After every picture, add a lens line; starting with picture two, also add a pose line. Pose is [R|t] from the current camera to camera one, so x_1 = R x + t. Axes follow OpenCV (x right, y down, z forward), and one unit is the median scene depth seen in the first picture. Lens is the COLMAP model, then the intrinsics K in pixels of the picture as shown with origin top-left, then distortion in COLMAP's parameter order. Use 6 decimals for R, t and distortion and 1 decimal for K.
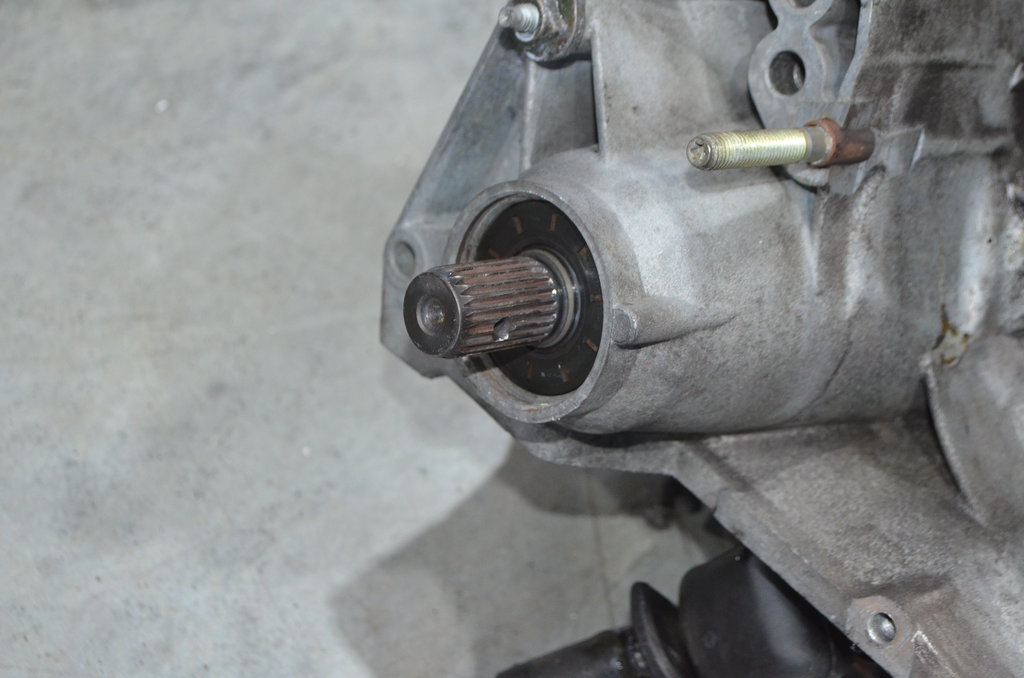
lens RADIAL K [[1676.4, 0, 512.0], [0, 1676.4, 339.0], [0, 0, 1]] dist [-0.006503, 0.028577]
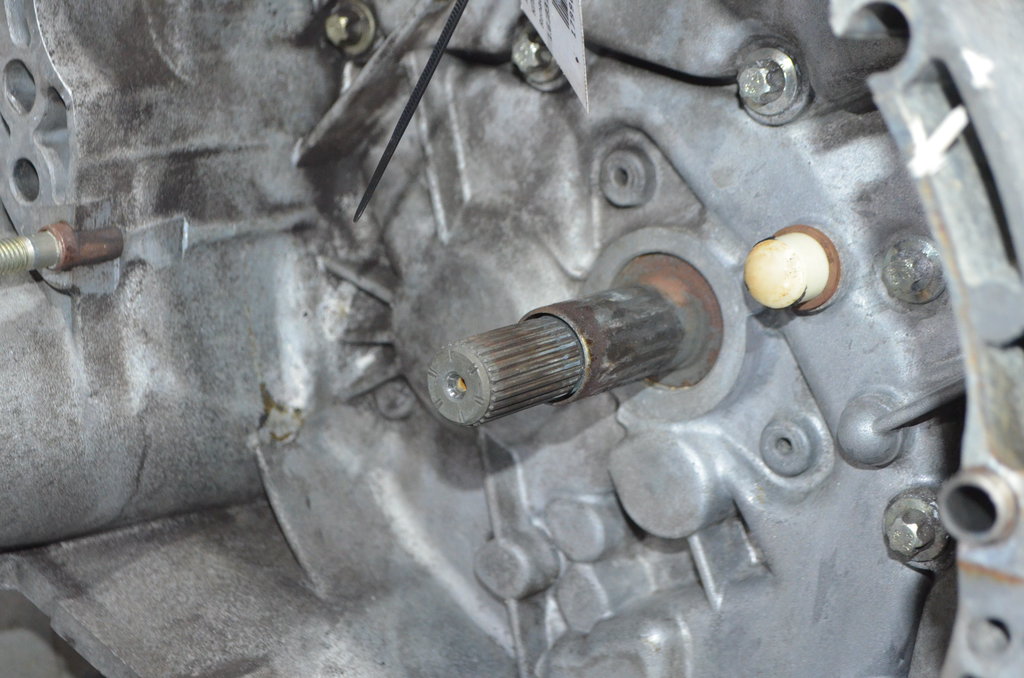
lens RADIAL K [[1676.4, 0, 512.0], [0, 1676.4, 339.0], [0, 0, 1]] dist [-0.006503, 0.028577]
pose [[0.988219, -0.124102, 0.089561, 0.330619], [0.127039, 0.991507, -0.027849, -0.000191], [-0.085344, 0.038899, 0.995592, -0.014075]]
